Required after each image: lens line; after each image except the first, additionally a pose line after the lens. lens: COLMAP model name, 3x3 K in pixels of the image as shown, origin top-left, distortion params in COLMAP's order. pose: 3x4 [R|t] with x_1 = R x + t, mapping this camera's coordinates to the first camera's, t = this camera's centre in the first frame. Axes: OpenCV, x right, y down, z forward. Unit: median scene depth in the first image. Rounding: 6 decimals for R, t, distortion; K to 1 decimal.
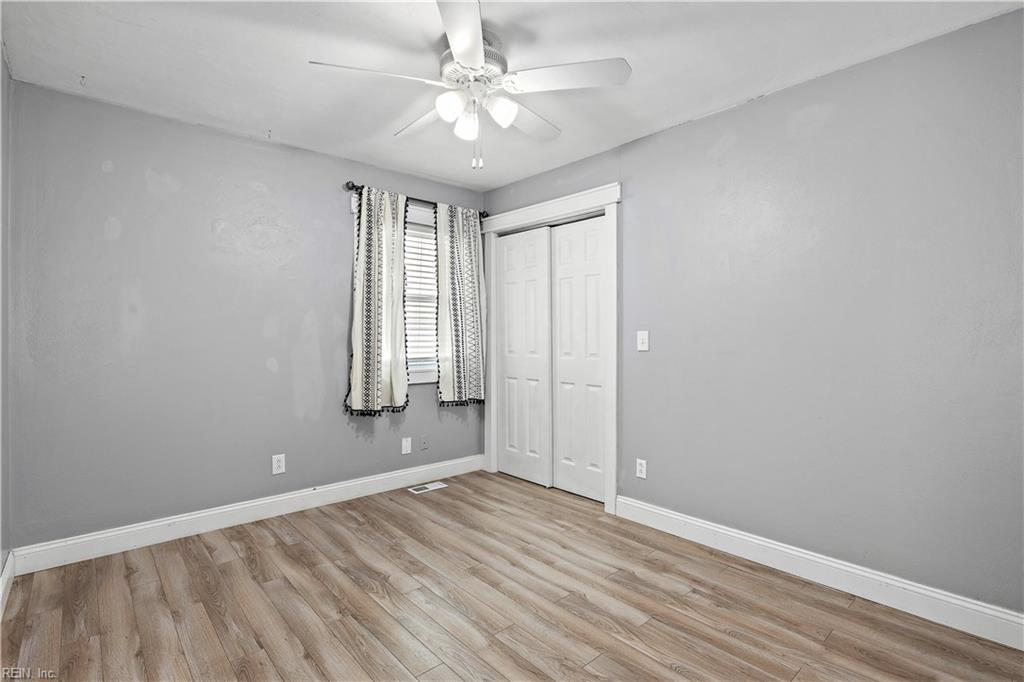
lens RADIAL K [[499.2, 0, 511.2], [0, 499.2, 336.8], [0, 0, 1]] dist [-0.003565, -0.000082]
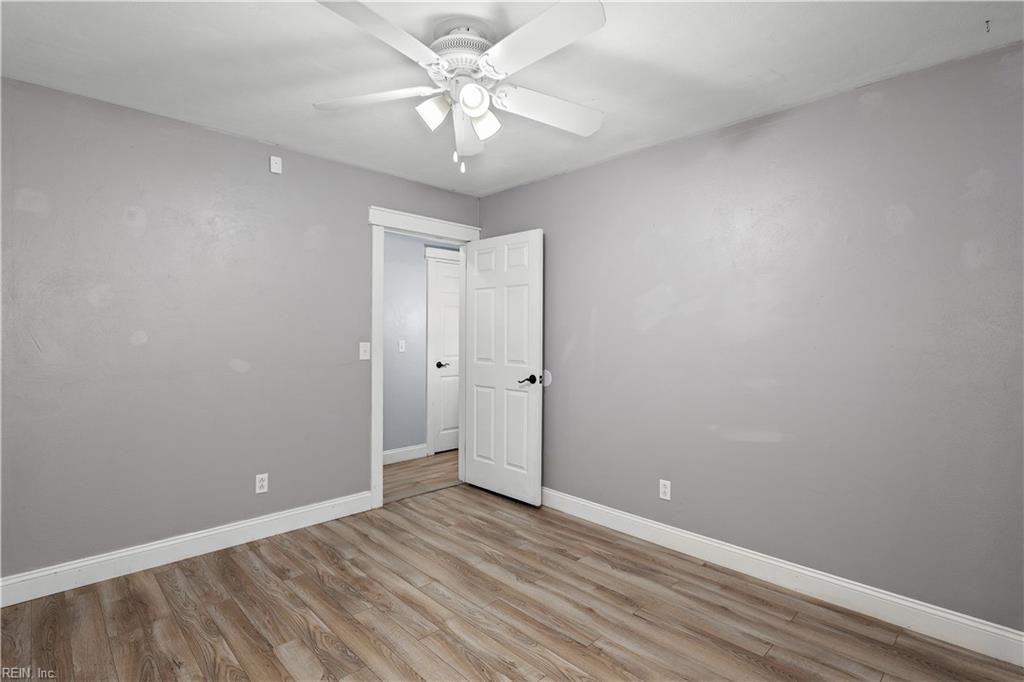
lens RADIAL K [[499.2, 0, 510.3], [0, 499.2, 338.7], [0, 0, 1]] dist [-0.003565, -0.000082]
pose [[-0.998743, -0.007965, -0.049477, -0.127315], [-0.008770, 0.999832, 0.016078, -0.055581], [0.049341, 0.016491, -0.998646, 2.046712]]
